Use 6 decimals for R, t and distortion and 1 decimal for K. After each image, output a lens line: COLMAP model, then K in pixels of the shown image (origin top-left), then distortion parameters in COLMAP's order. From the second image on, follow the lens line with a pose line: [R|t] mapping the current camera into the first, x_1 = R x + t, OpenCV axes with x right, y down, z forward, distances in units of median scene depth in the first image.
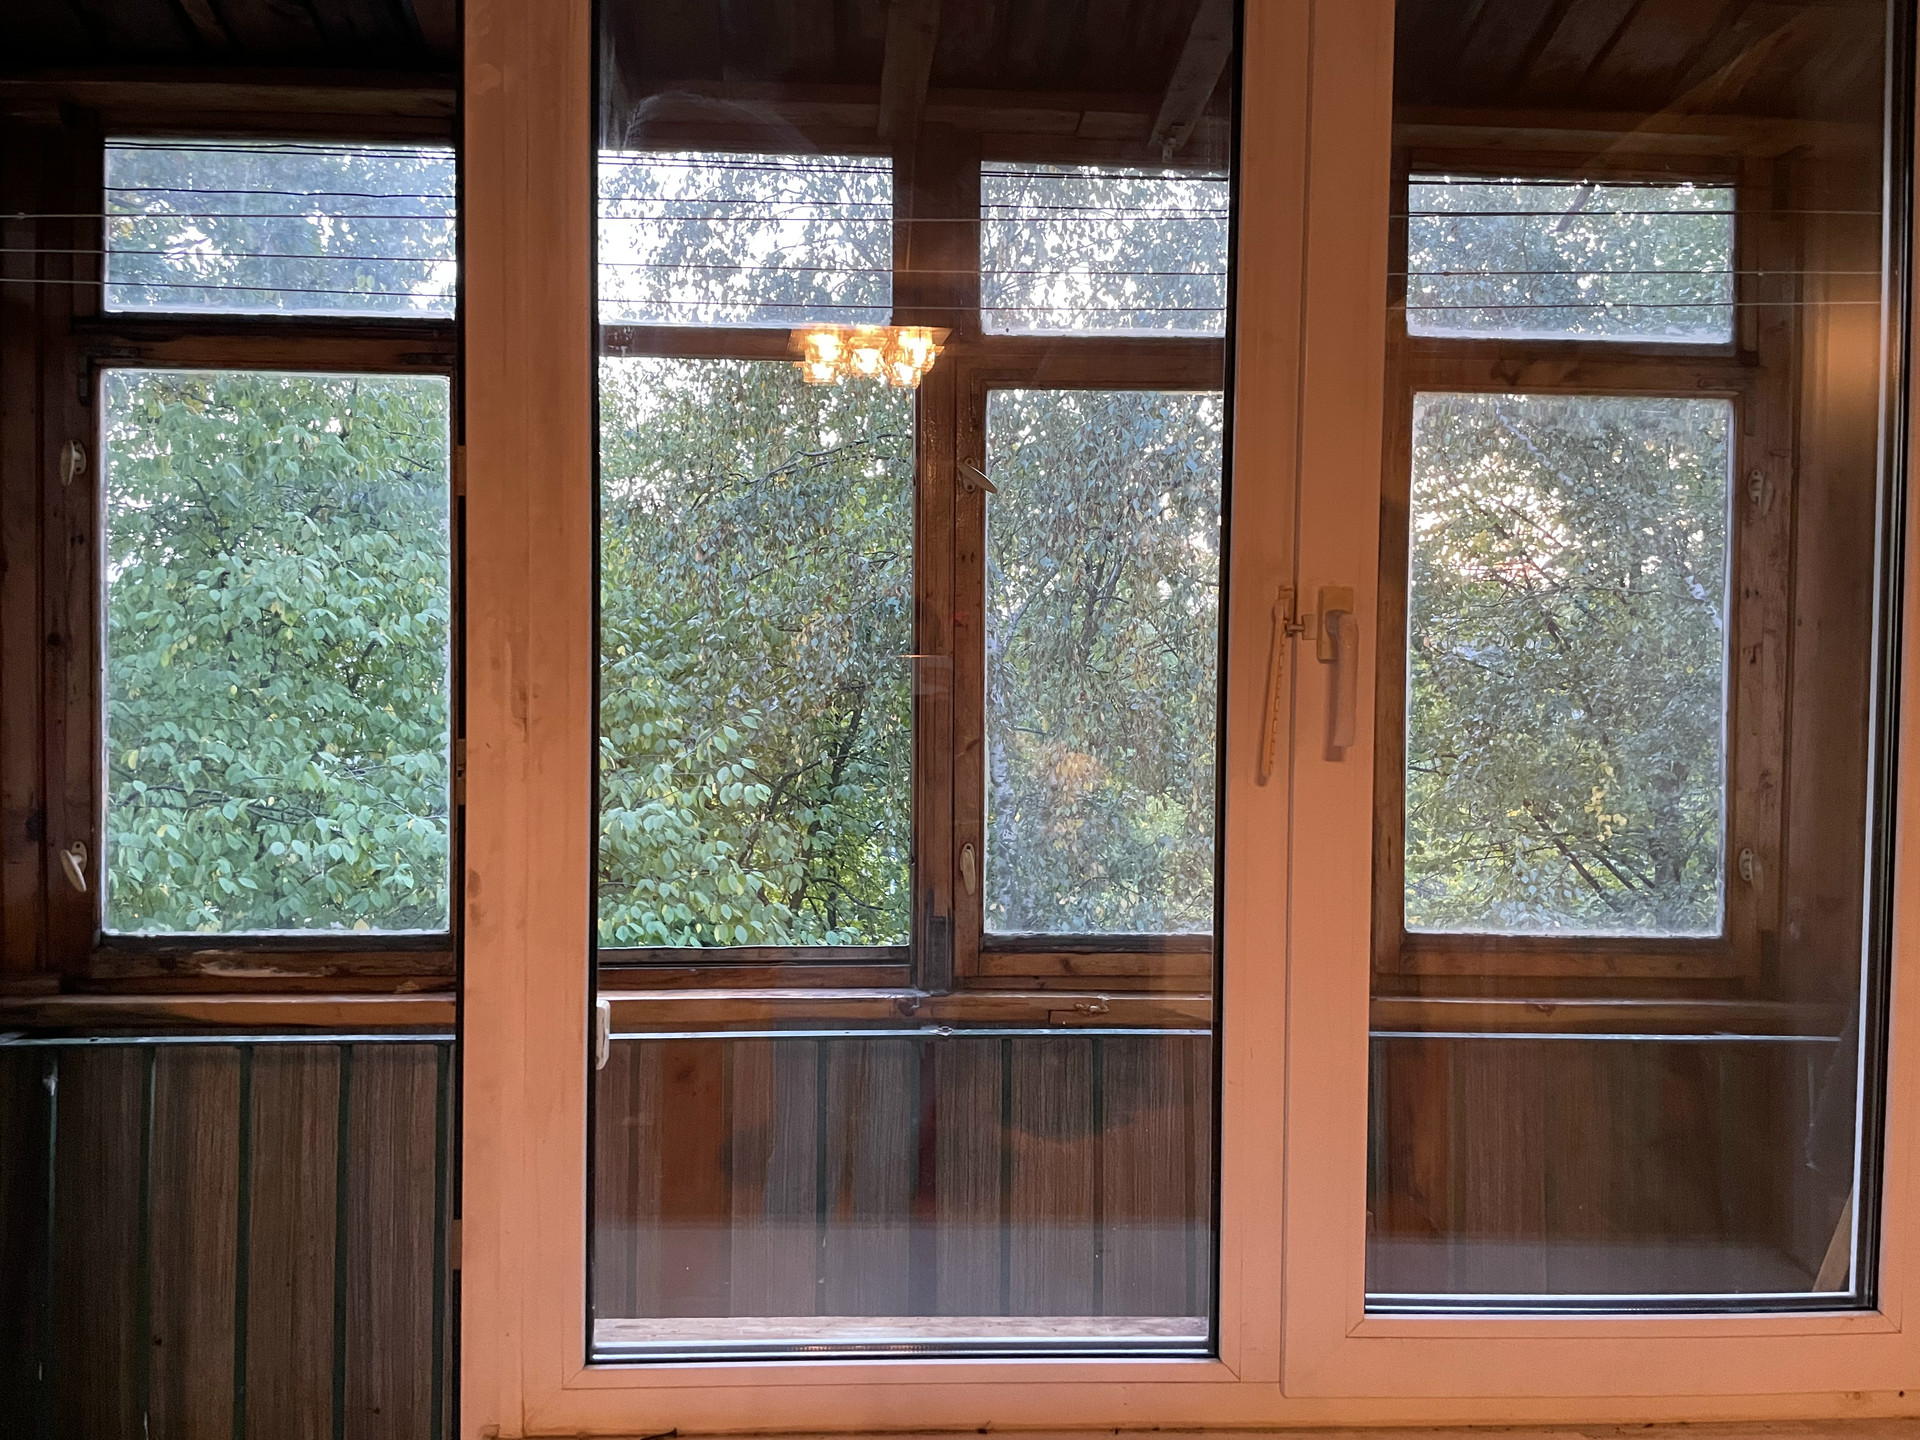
lens RADIAL K [[1454.3, 0, 964.7], [0, 1454.3, 712.7], [0, 0, 1]] dist [0.045790, -0.057524]
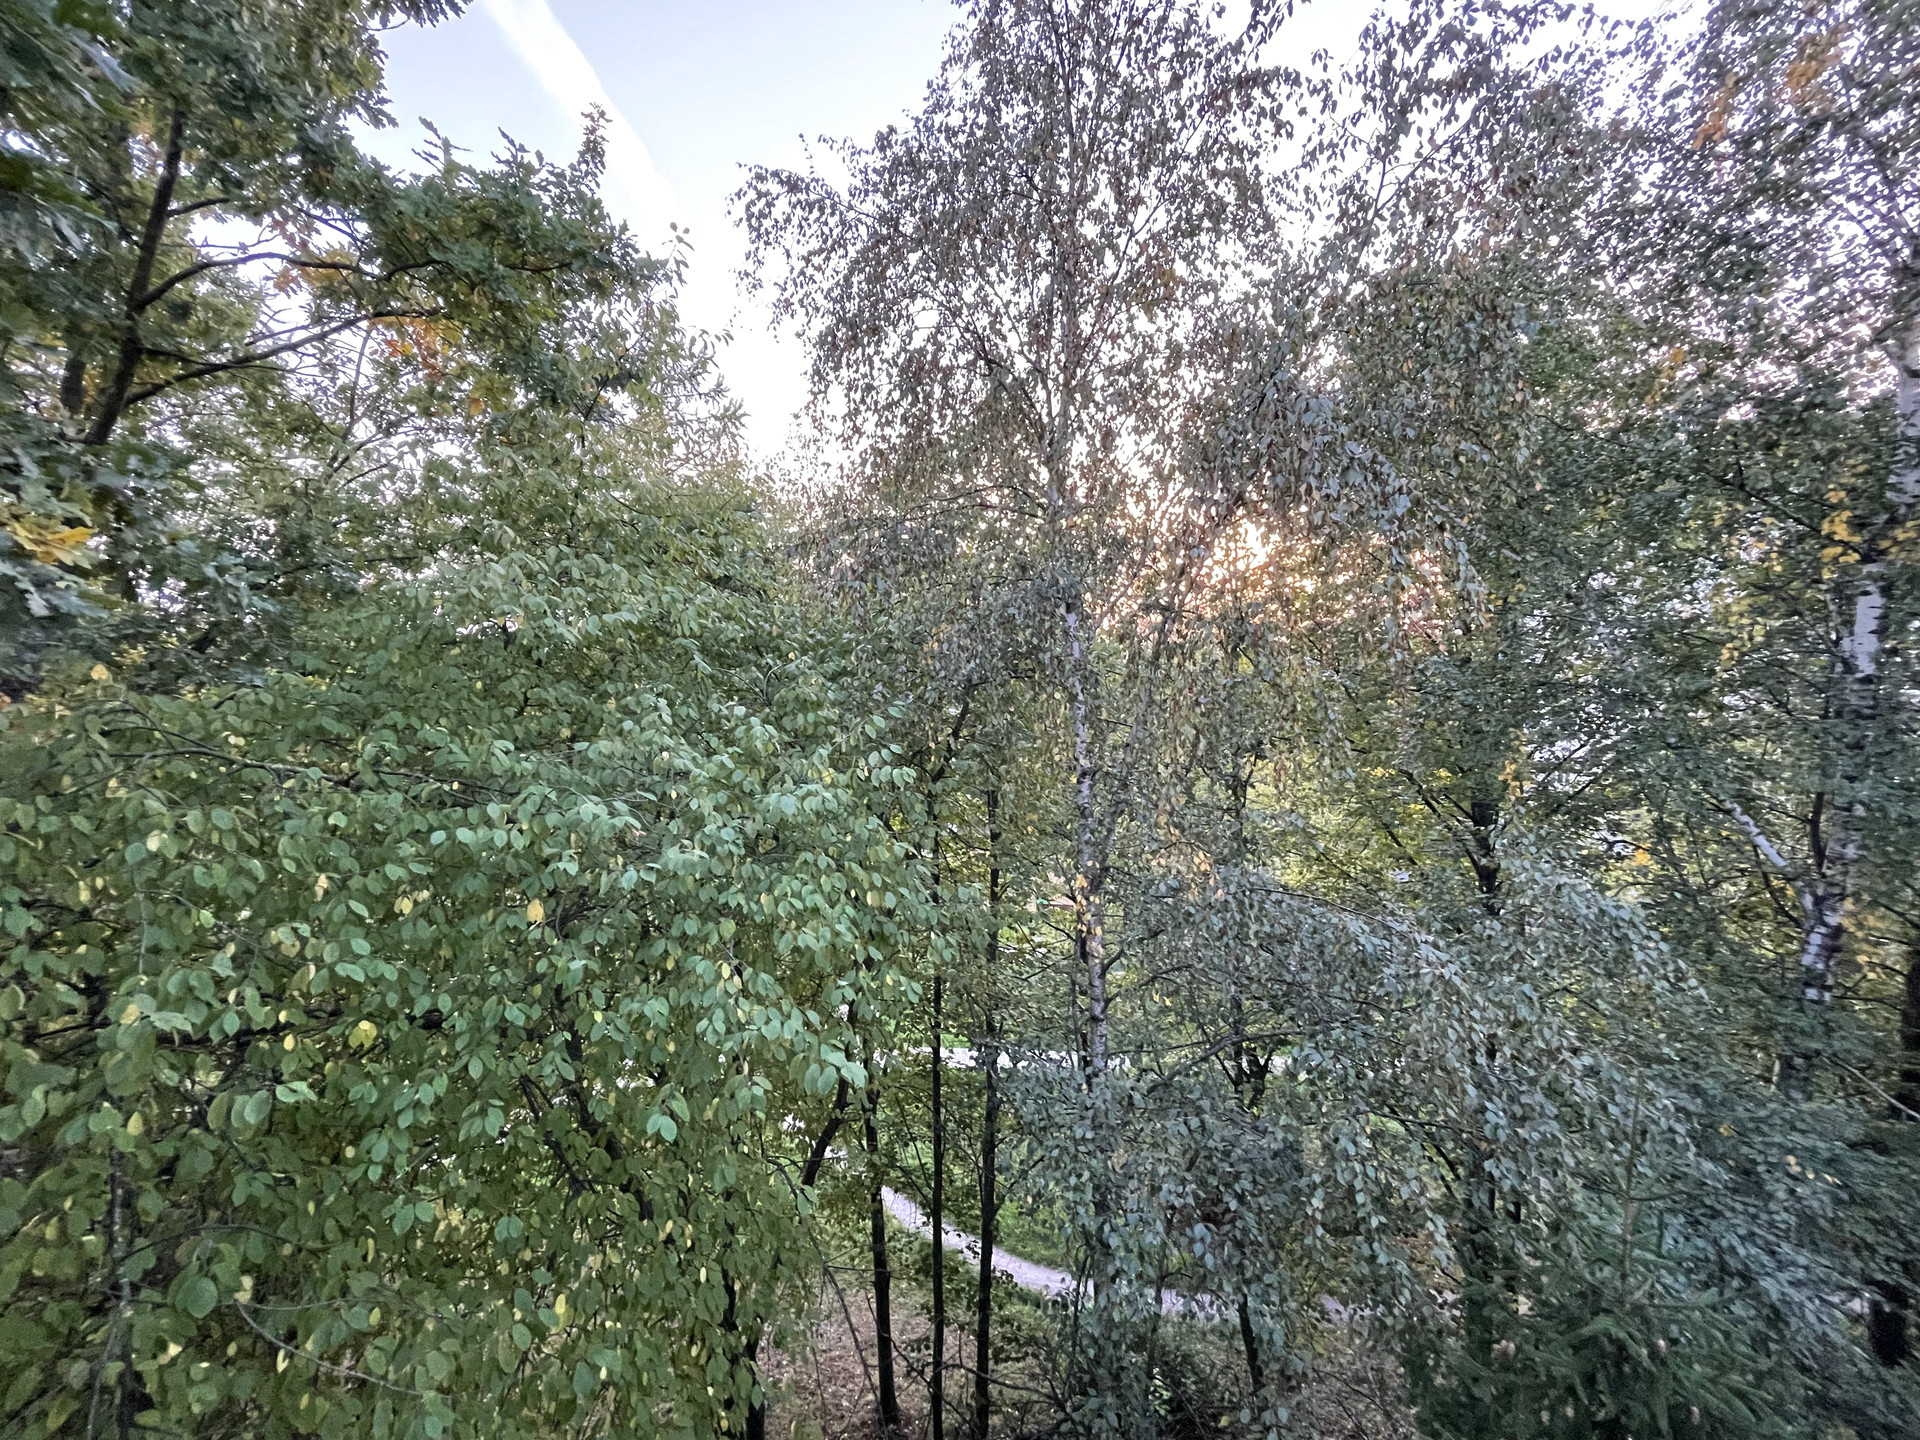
lens RADIAL K [[777.8, 0, 954.0], [0, 777.8, 718.9], [0, 0, 1]] dist [-0.001569, 0.000155]
pose [[0.998898, 0.002414, -0.046863, -0.074619], [-0.001668, 0.999871, 0.015956, 0.001932], [0.046895, -0.015860, 0.998774, 0.395514]]
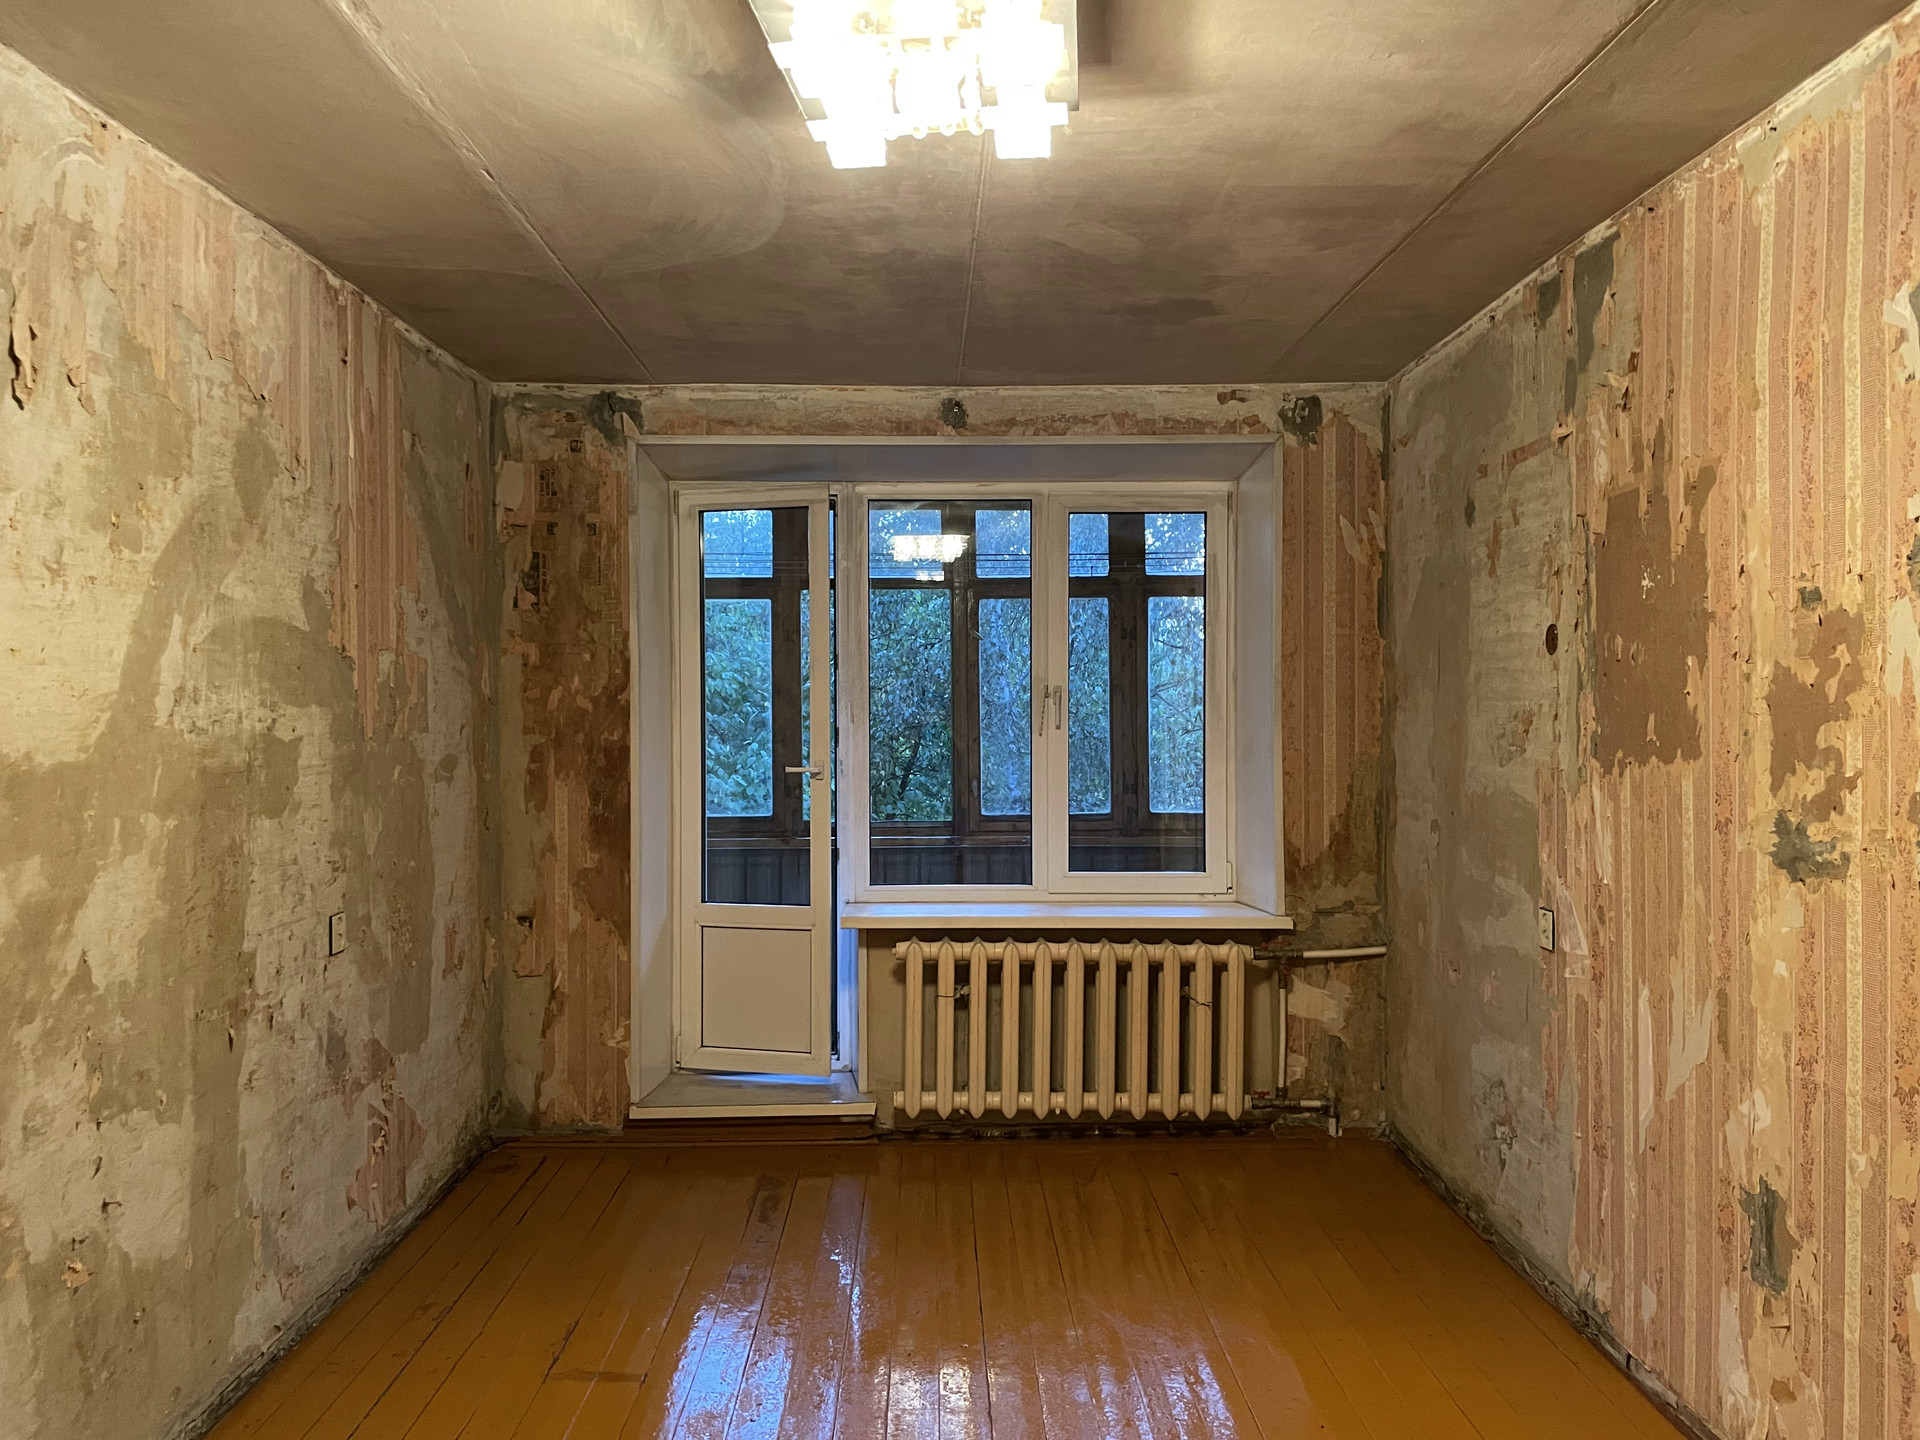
lens RADIAL K [[1454.3, 0, 959.0], [0, 1454.3, 725.3], [0, 0, 1]] dist [0.045790, -0.057524]
pose [[0.999373, -0.015351, -0.031899, 0.056705], [0.014557, 0.999582, -0.024982, 0.059365], [0.032269, 0.024502, 0.999179, -1.504017]]
